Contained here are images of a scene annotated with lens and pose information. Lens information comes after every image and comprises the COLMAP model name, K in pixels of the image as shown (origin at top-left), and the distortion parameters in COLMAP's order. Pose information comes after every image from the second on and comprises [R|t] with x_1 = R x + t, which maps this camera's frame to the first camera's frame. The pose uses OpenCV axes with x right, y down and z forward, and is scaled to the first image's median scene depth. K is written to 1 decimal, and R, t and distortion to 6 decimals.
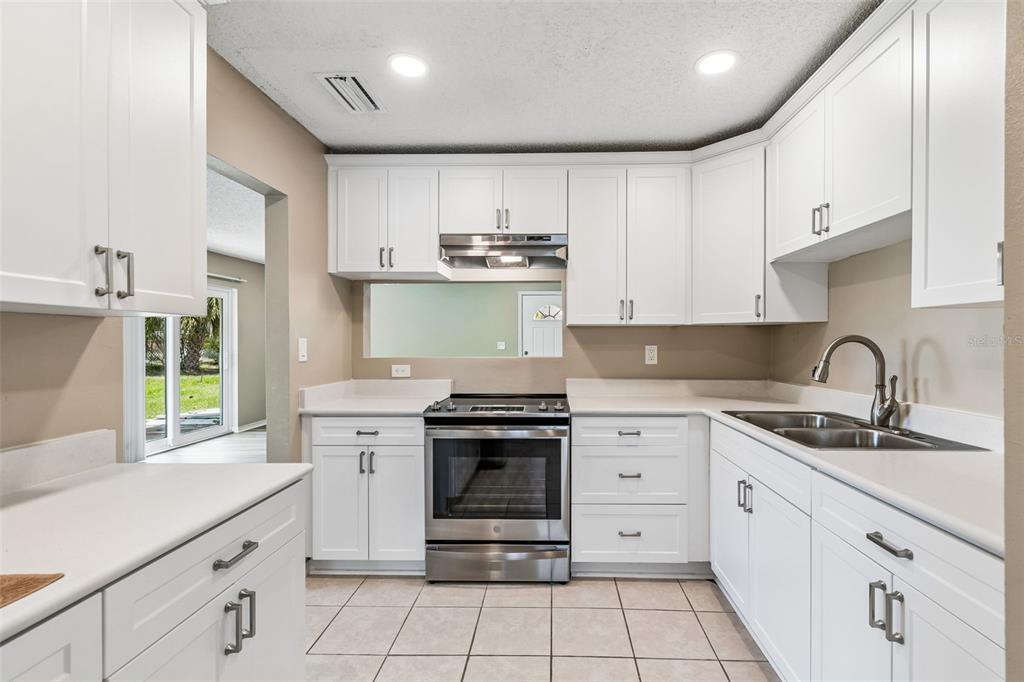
lens RADIAL K [[463.9, 0, 540.0], [0, 463.9, 338.1], [0, 0, 1]] dist [0.002024, 0.000019]
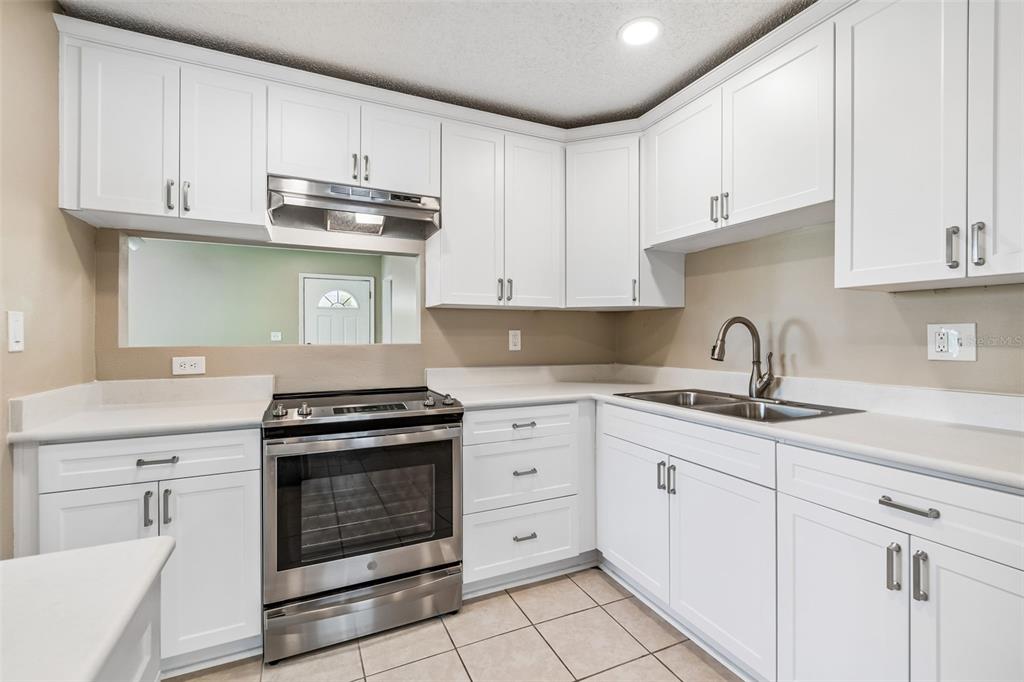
lens RADIAL K [[455.2, 0, 518.2], [0, 455.2, 331.6], [0, 0, 1]] dist [0.000825, -0.000422]
pose [[0.891339, 0.004127, 0.453319, -0.215452], [-0.003229, 0.999991, -0.002754, 0.025801], [-0.453327, 0.000990, 0.891344, 0.215626]]
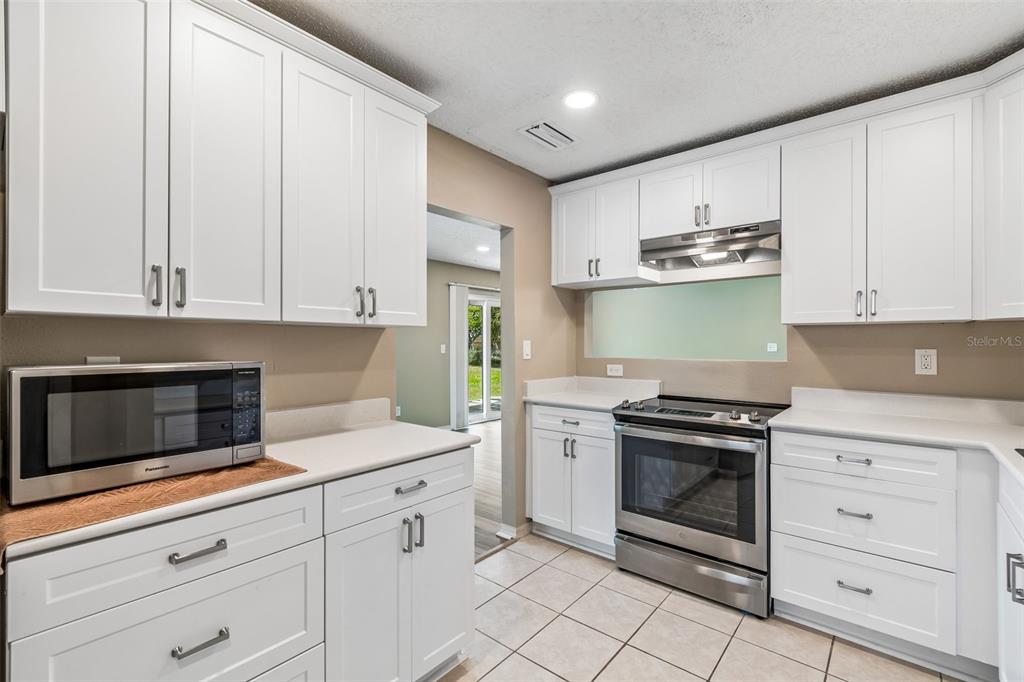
lens RADIAL K [[451.1, 0, 511.3], [0, 451.1, 337.3], [0, 0, 1]] dist [0.002168, -0.000248]
pose [[0.779629, -0.005874, -0.626215, 0.218479], [0.003247, 0.999980, -0.005337, -0.002133], [0.626234, 0.002128, 0.779632, 0.032800]]
